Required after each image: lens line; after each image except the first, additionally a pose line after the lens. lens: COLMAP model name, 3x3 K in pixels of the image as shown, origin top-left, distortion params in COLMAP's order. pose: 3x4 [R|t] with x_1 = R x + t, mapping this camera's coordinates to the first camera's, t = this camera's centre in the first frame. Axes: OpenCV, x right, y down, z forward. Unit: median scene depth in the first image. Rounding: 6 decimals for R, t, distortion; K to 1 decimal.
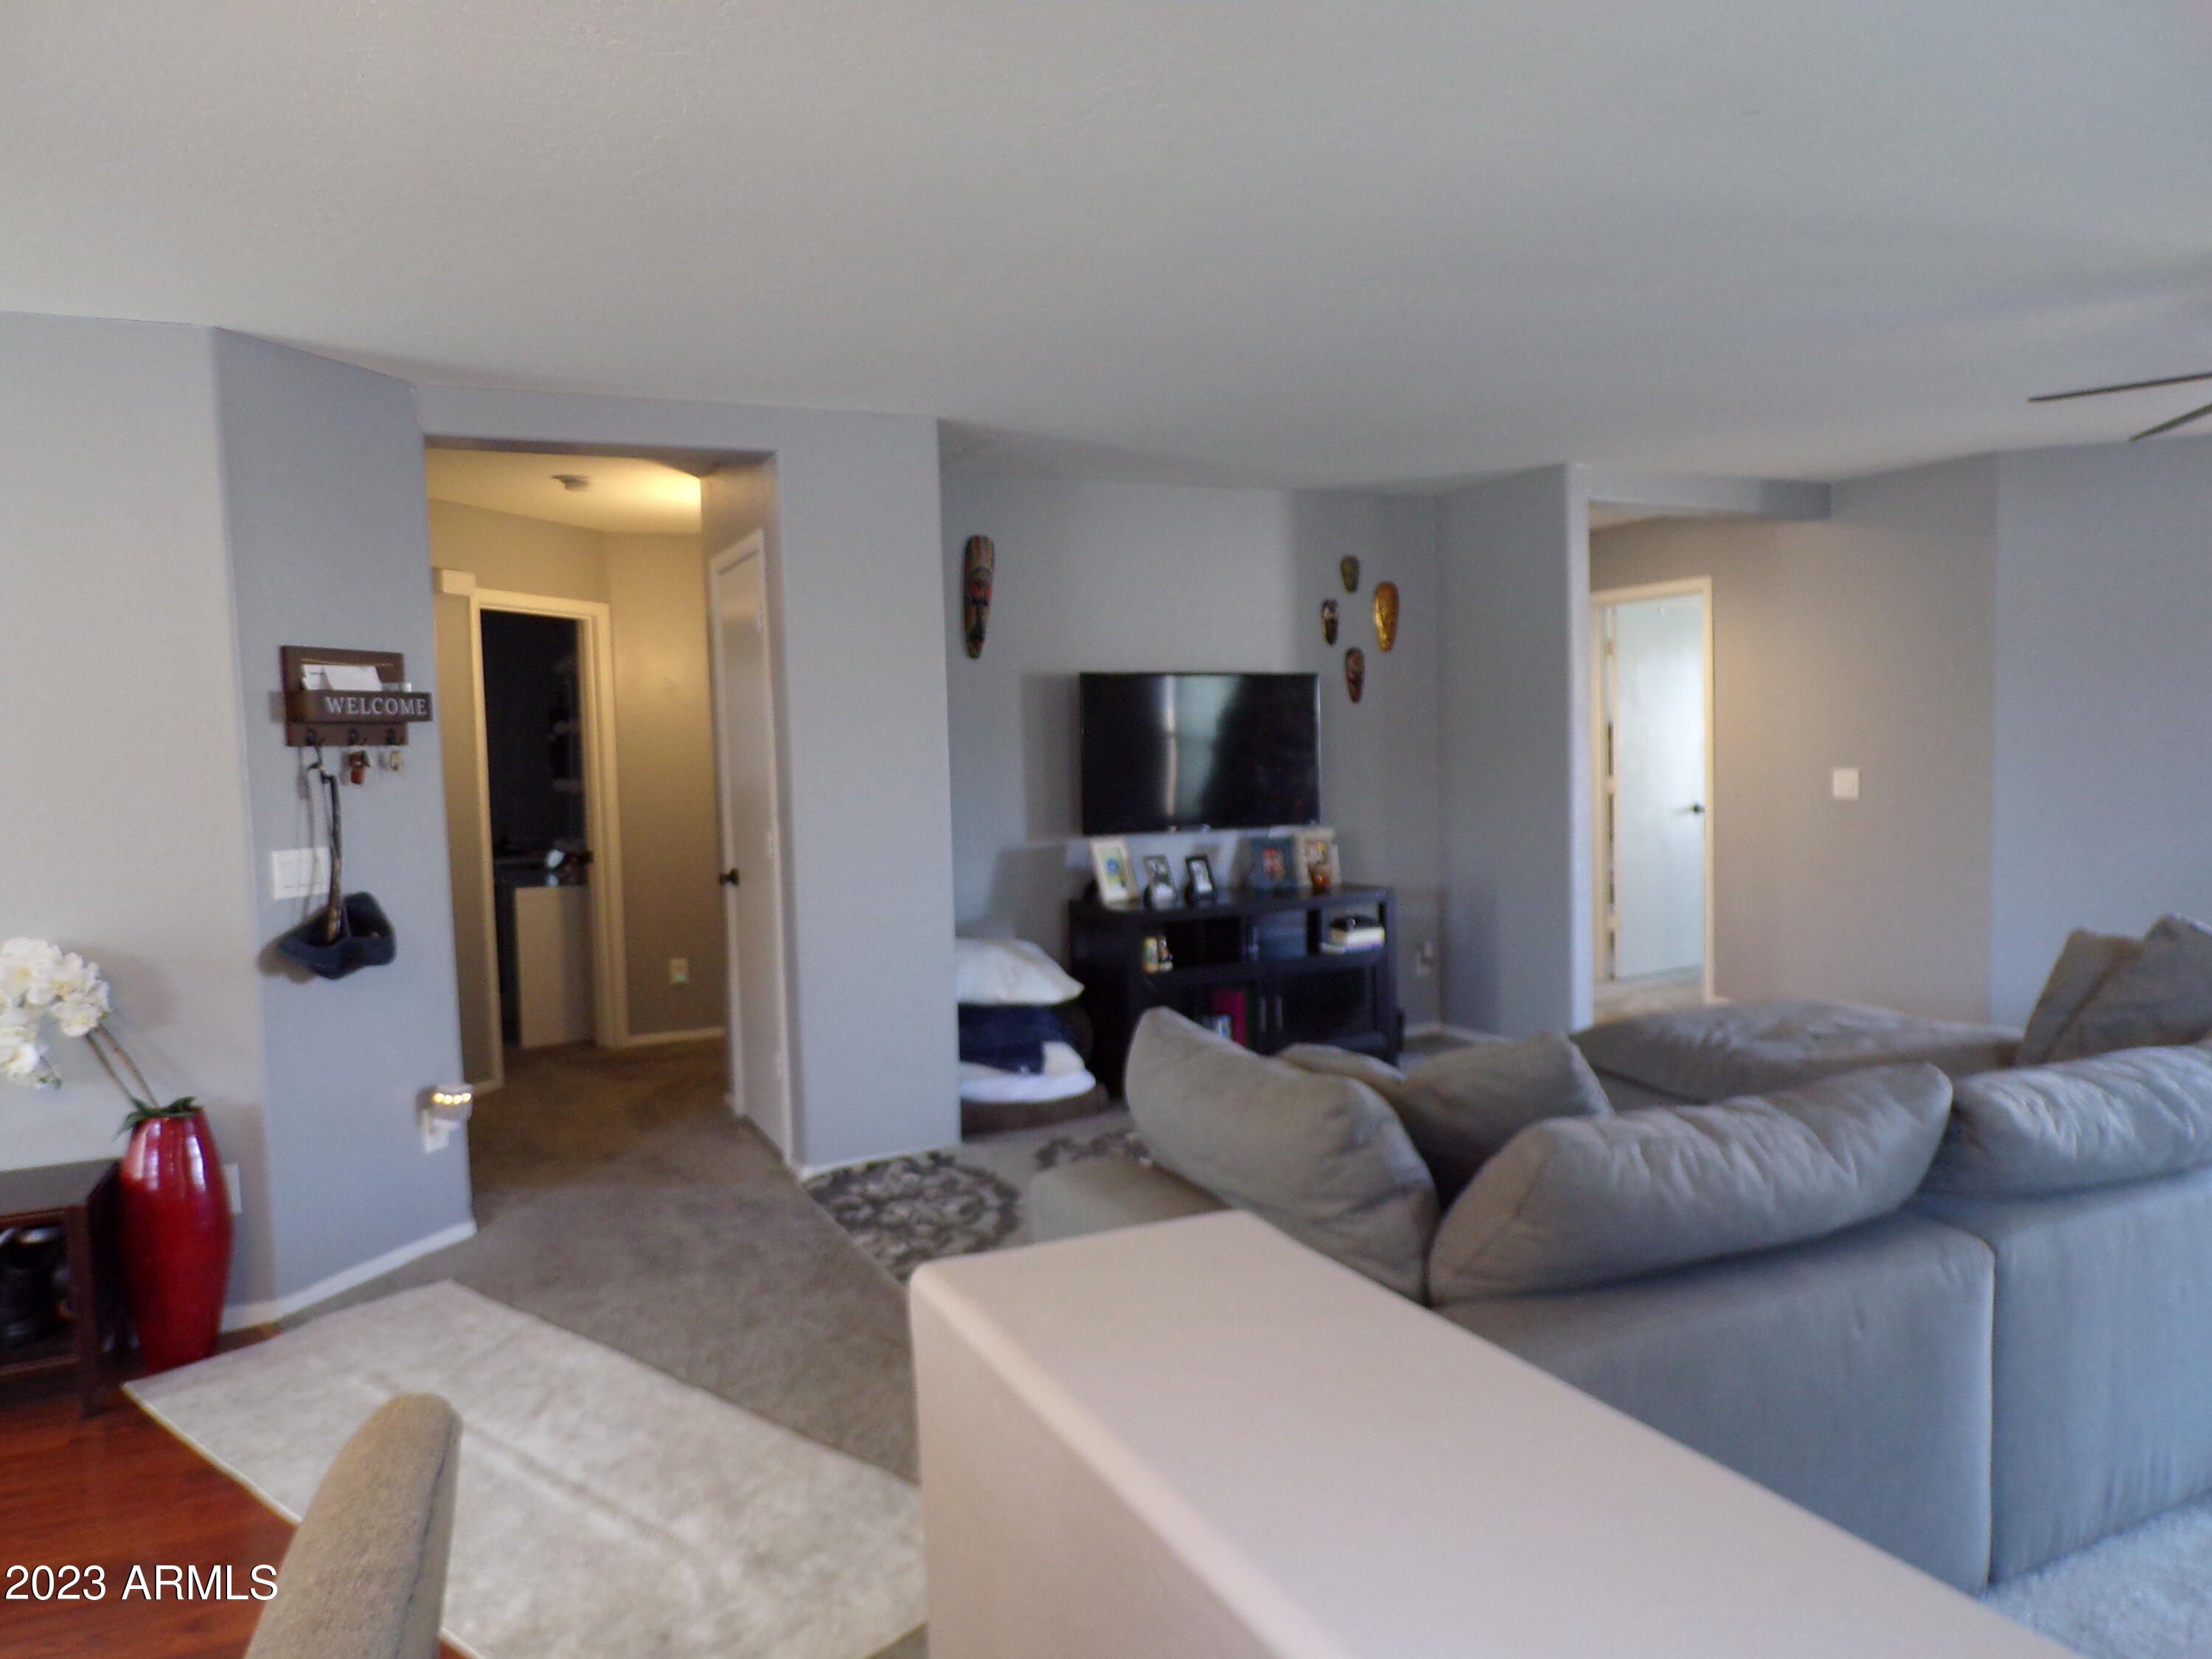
lens RADIAL K [[1483.2, 0, 1102.4], [0, 1483.2, 831.4], [0, 0, 1]] dist [-0.022073, 0.013711]
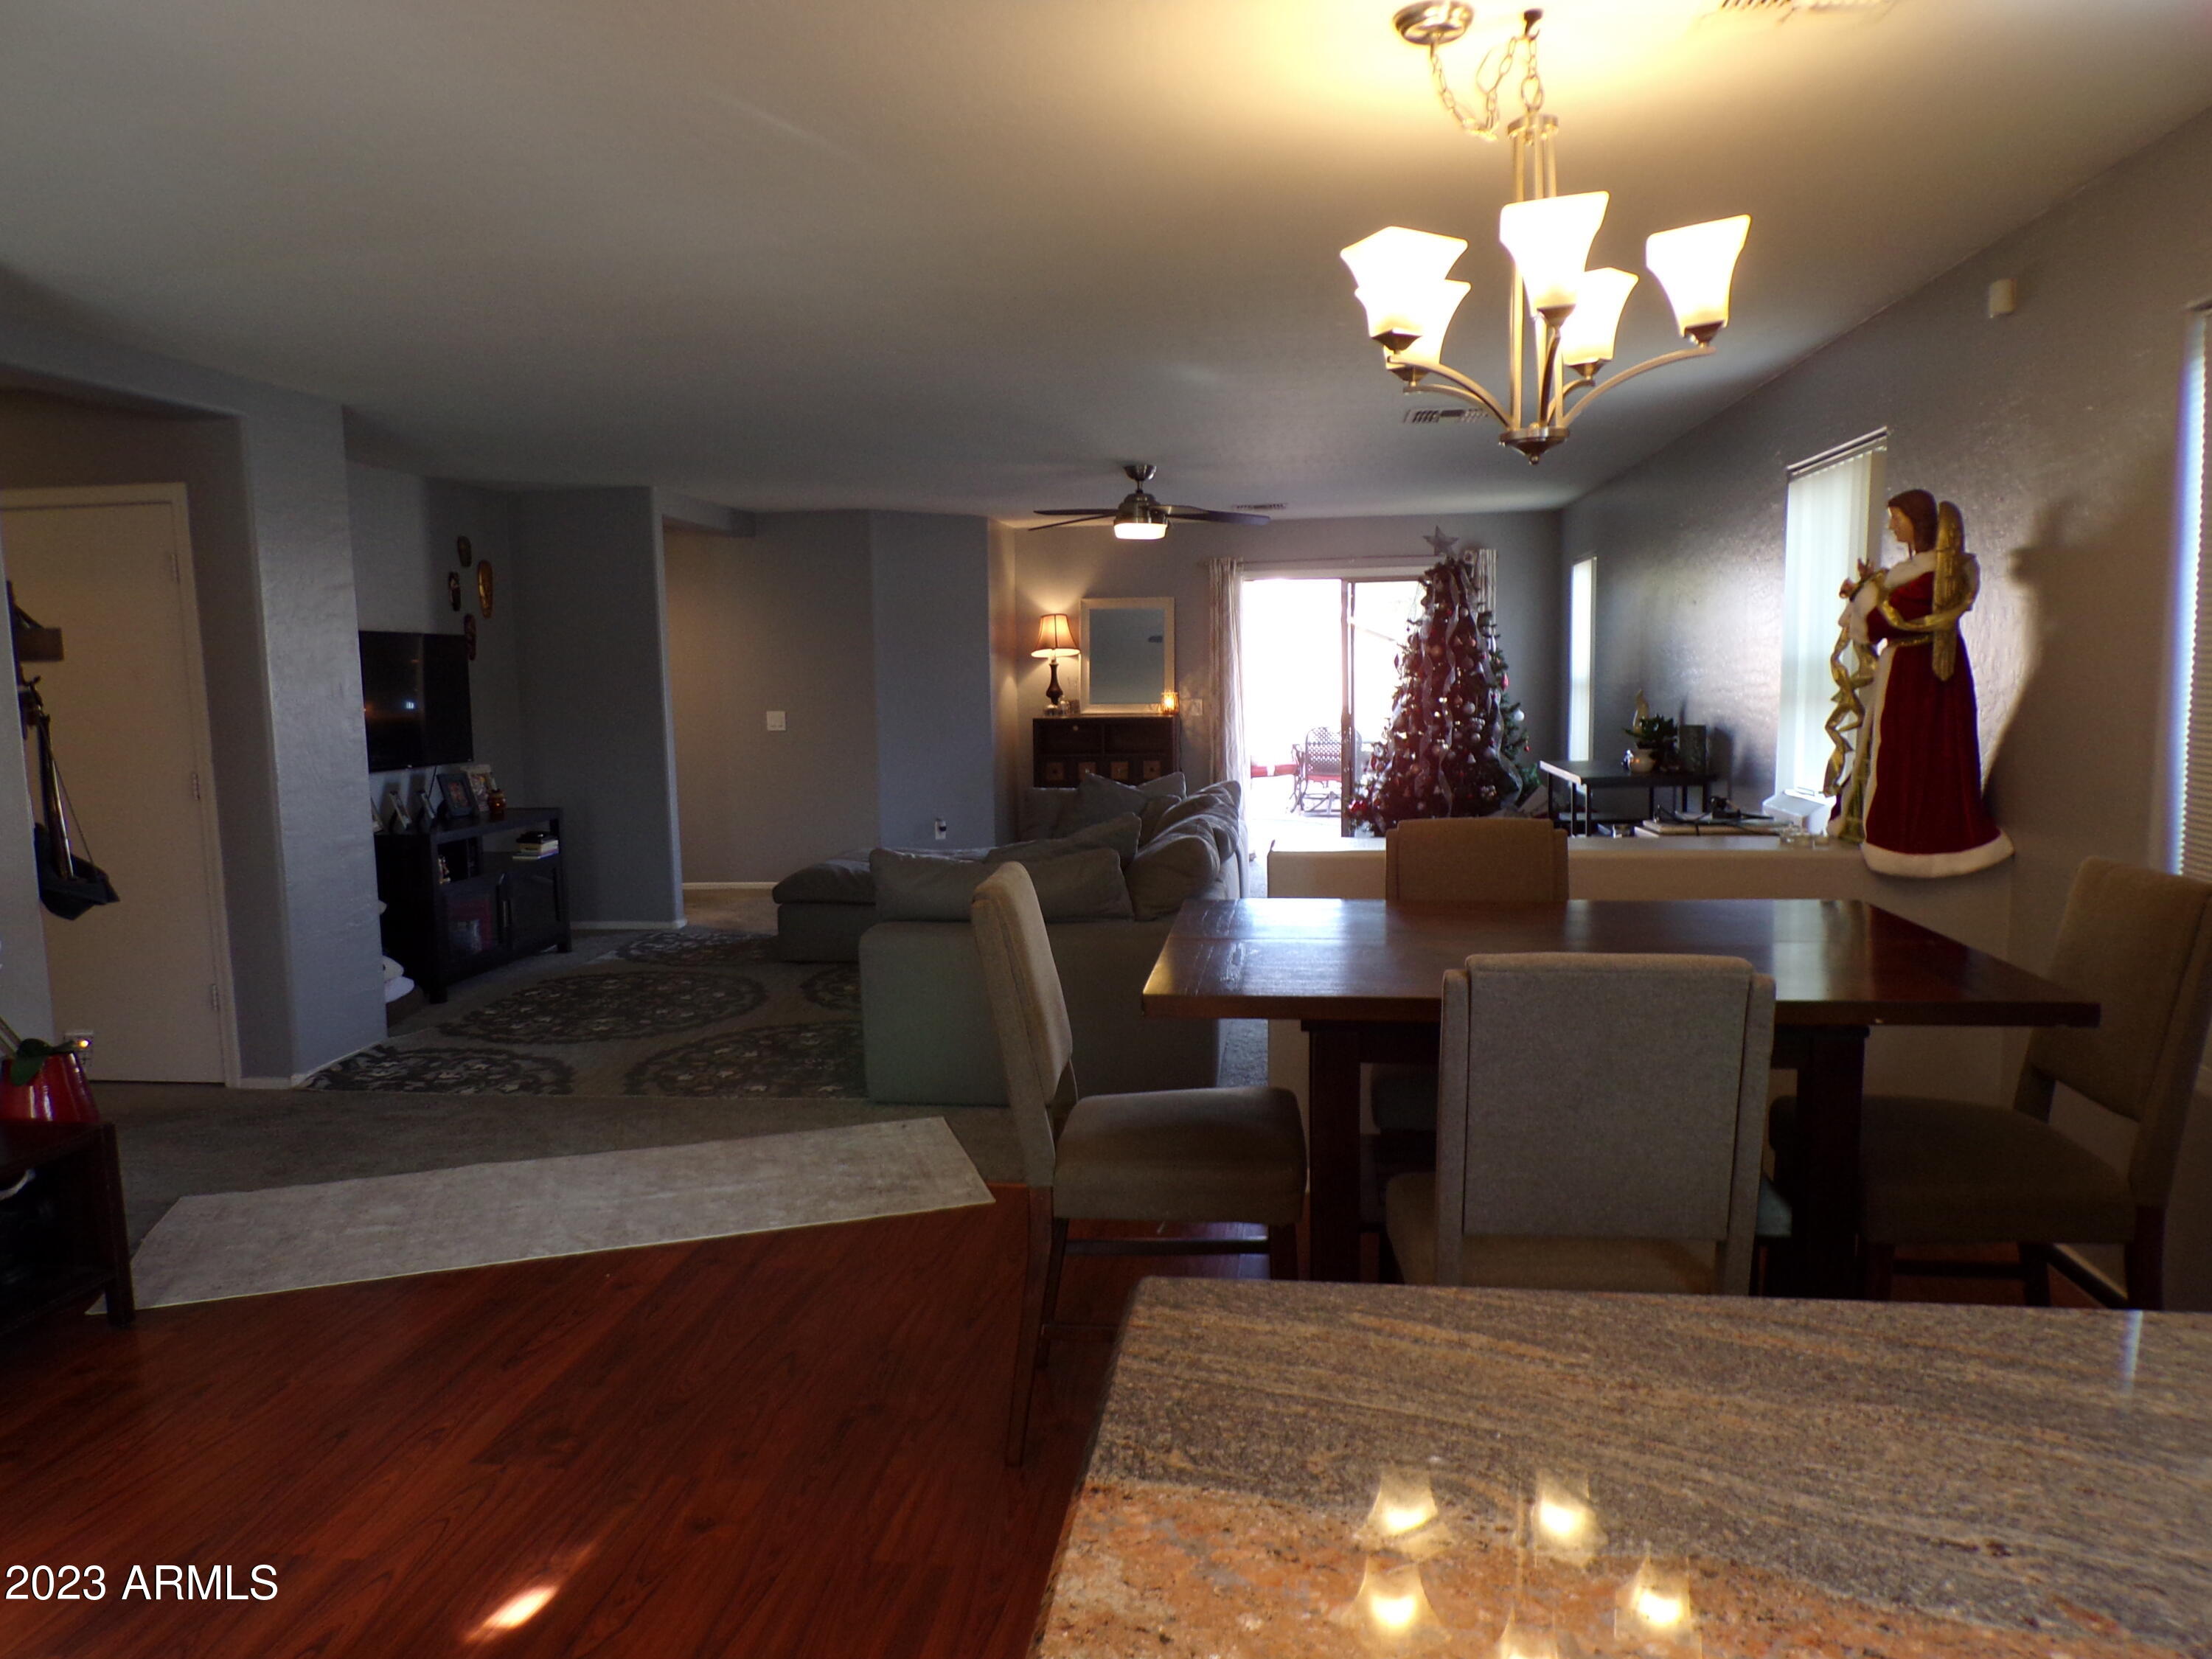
lens RADIAL K [[1483.2, 0, 1099.7], [0, 1483.2, 823.1], [0, 0, 1]] dist [-0.022073, 0.013711]
pose [[0.547821, -0.073110, 0.833395, -0.624751], [0.054644, 0.997174, 0.051557, 0.012203], [-0.834809, 0.017296, 0.550268, -0.088209]]
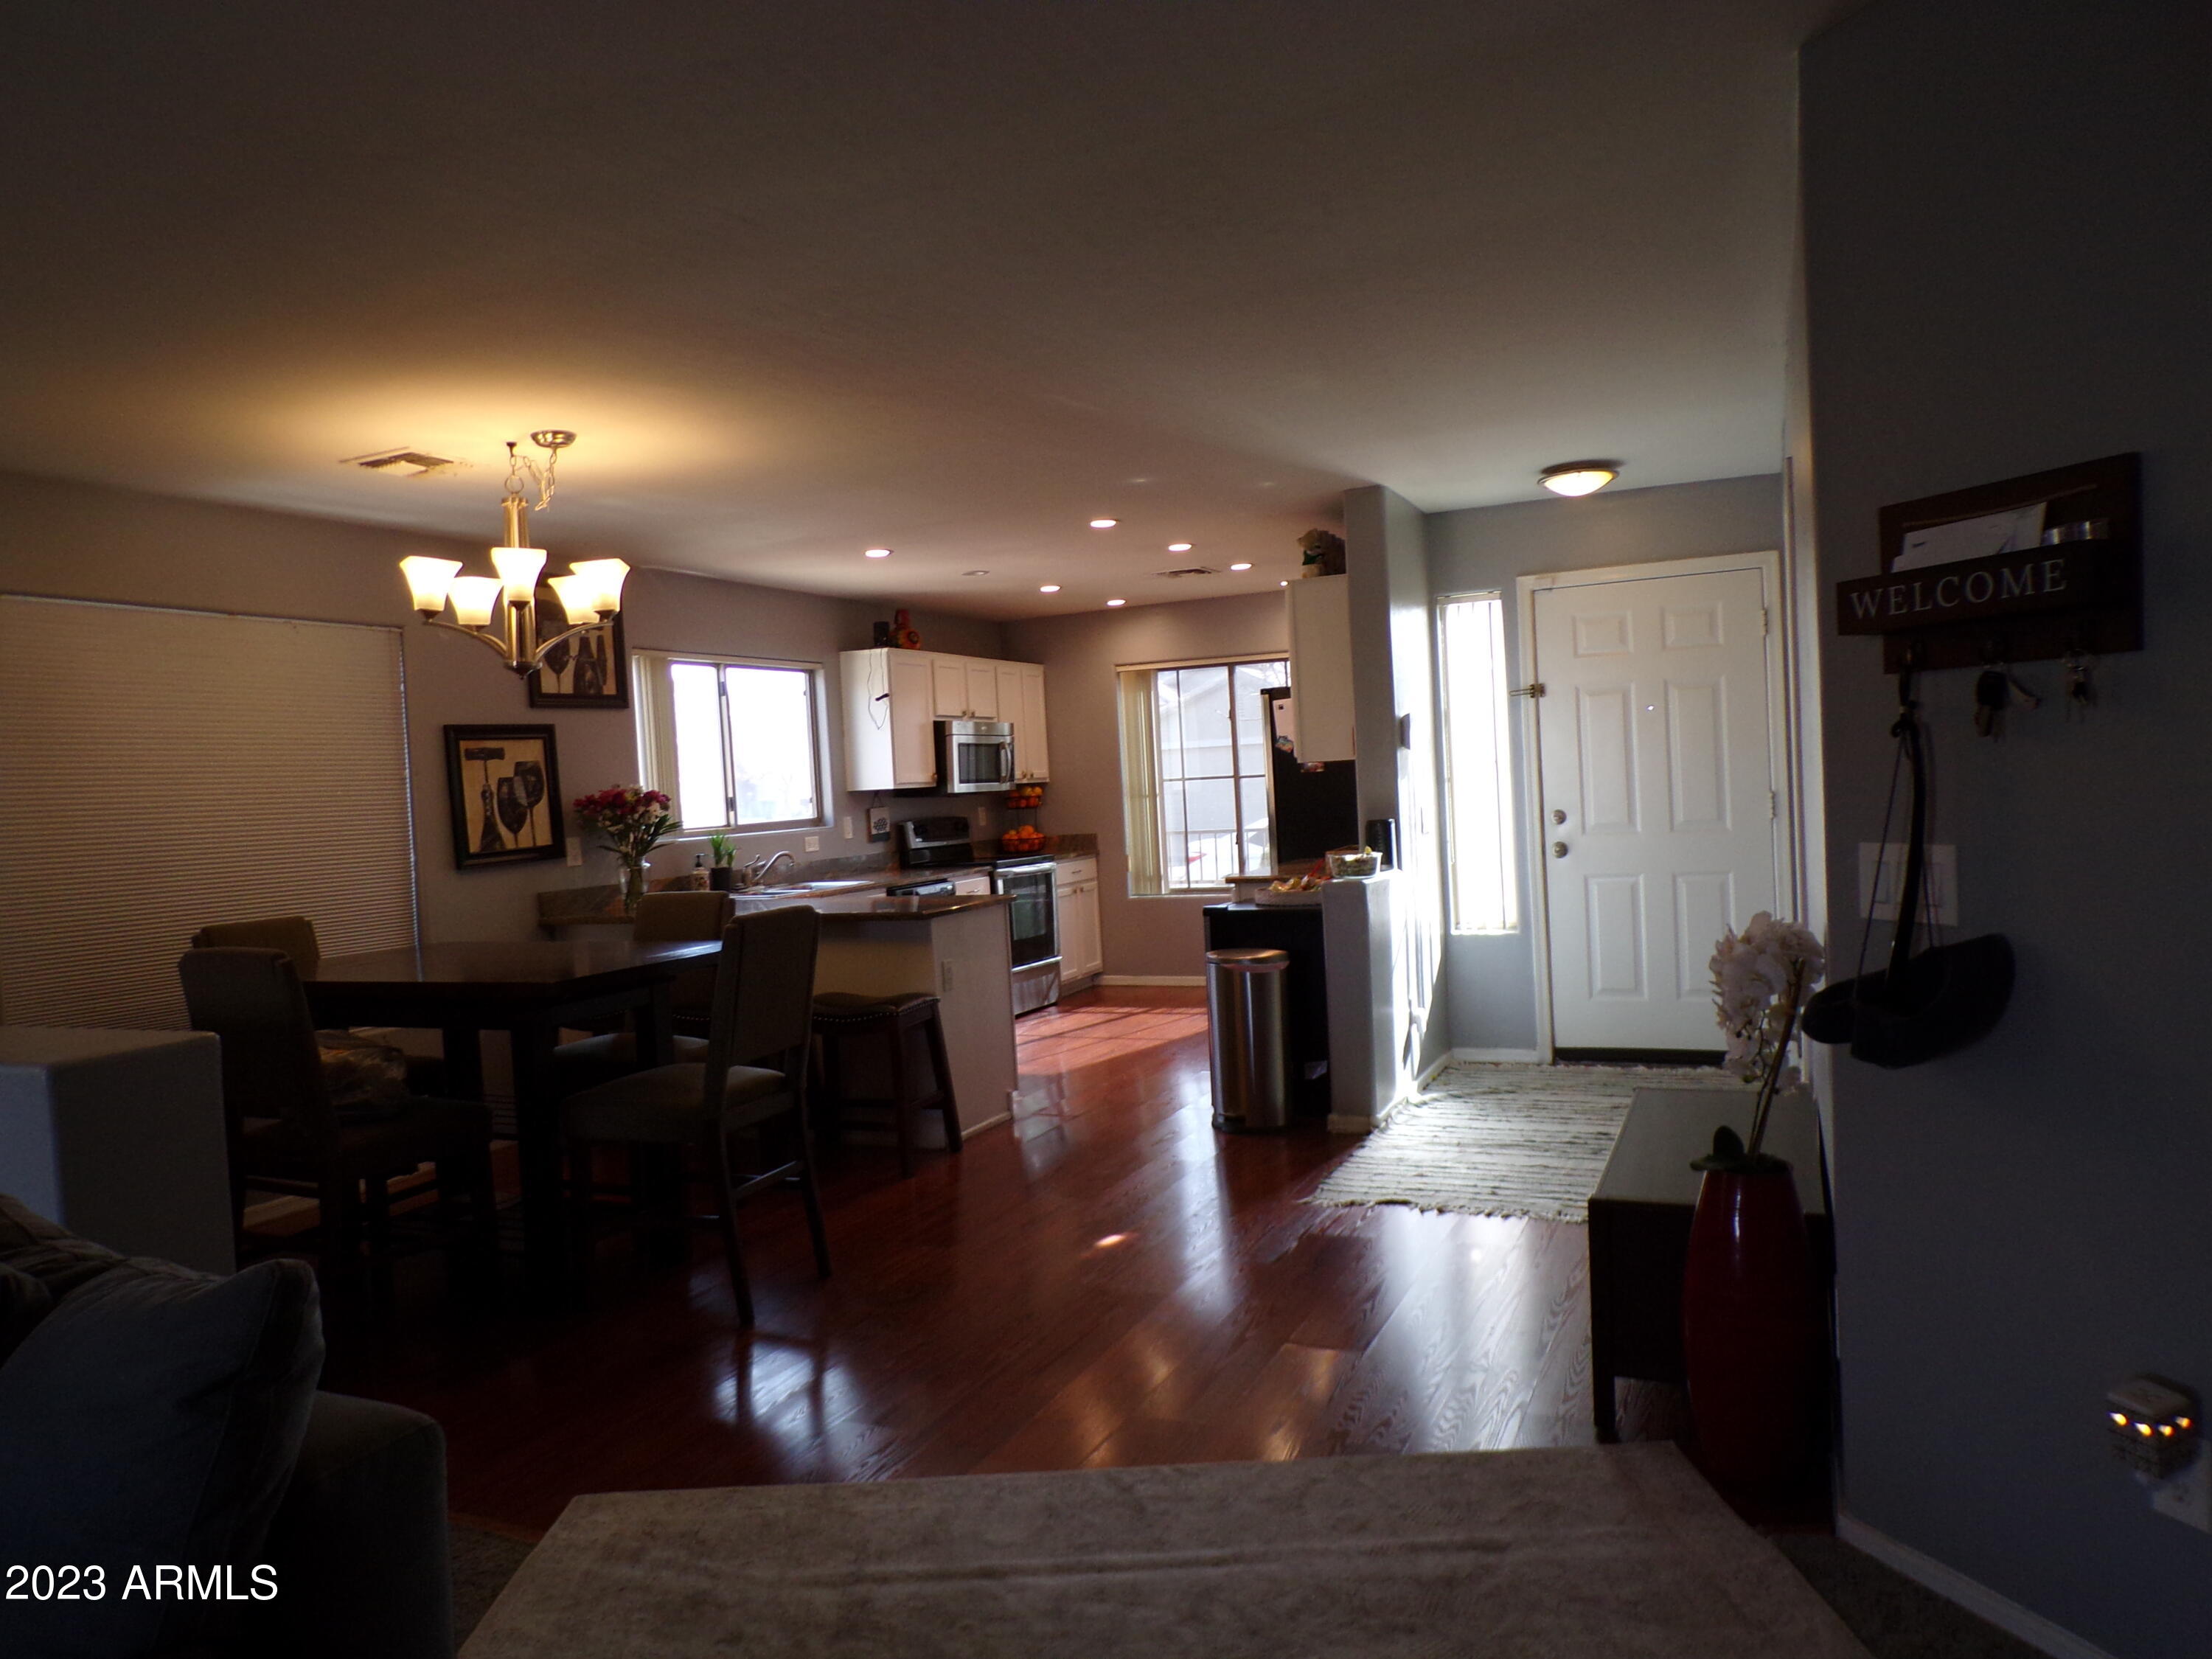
lens RADIAL K [[1483.2, 0, 1100.8], [0, 1483.2, 839.2], [0, 0, 1]] dist [-0.022073, 0.013711]
pose [[-0.765955, 0.074413, -0.638574, 0.060979], [0.023682, 0.995870, 0.087642, -0.032463], [0.642458, 0.052008, -0.764554, 0.802832]]
